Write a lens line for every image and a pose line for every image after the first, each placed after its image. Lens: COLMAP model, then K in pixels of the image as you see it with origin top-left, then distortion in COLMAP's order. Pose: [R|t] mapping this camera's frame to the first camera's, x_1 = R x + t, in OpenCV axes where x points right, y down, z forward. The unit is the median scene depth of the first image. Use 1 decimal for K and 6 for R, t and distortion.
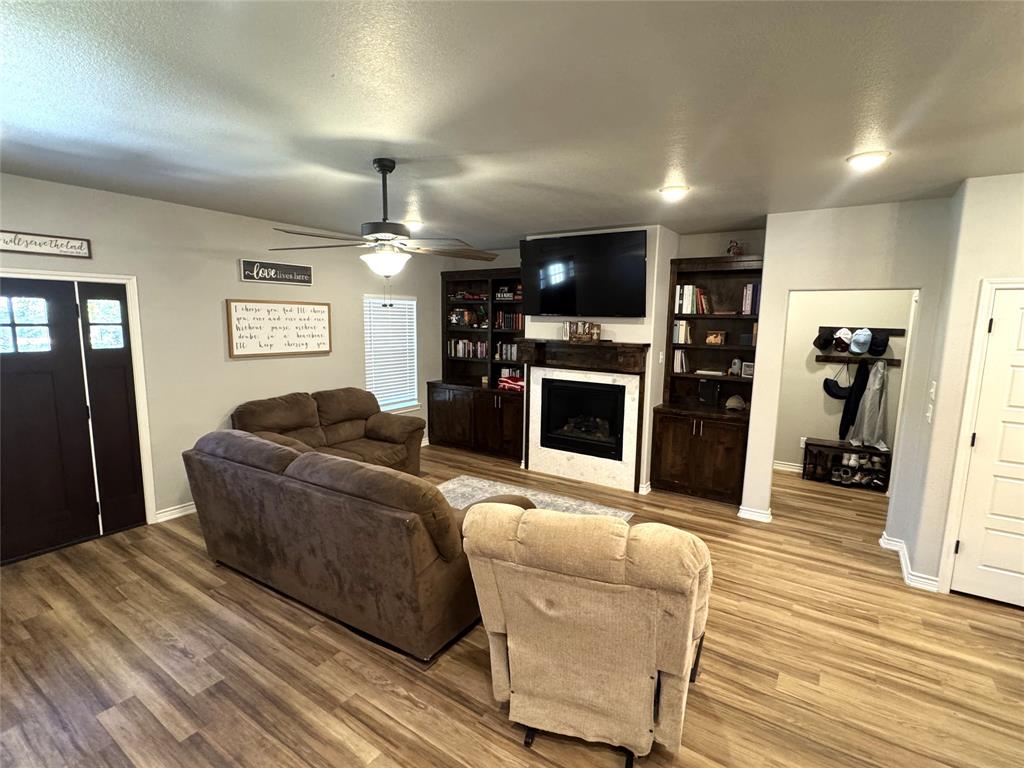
lens RADIAL K [[527.3, 0, 512.0], [0, 527.3, 384.0], [0, 0, 1]] dist [-0.001284, -0.001531]
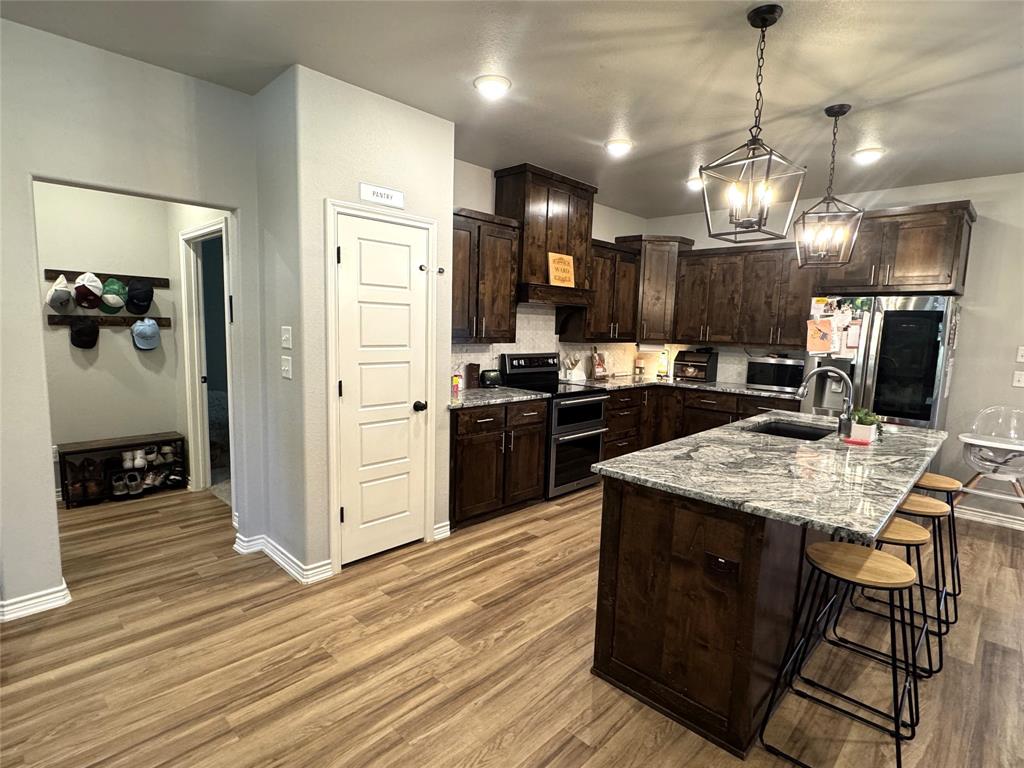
lens RADIAL K [[527.3, 0, 512.0], [0, 527.3, 384.0], [0, 0, 1]] dist [-0.001284, -0.001531]
pose [[0.184254, -0.124771, 0.974927, 0.068406], [0.111076, 0.988199, 0.105477, 0.031760], [-0.976582, 0.088856, 0.195938, 0.456355]]
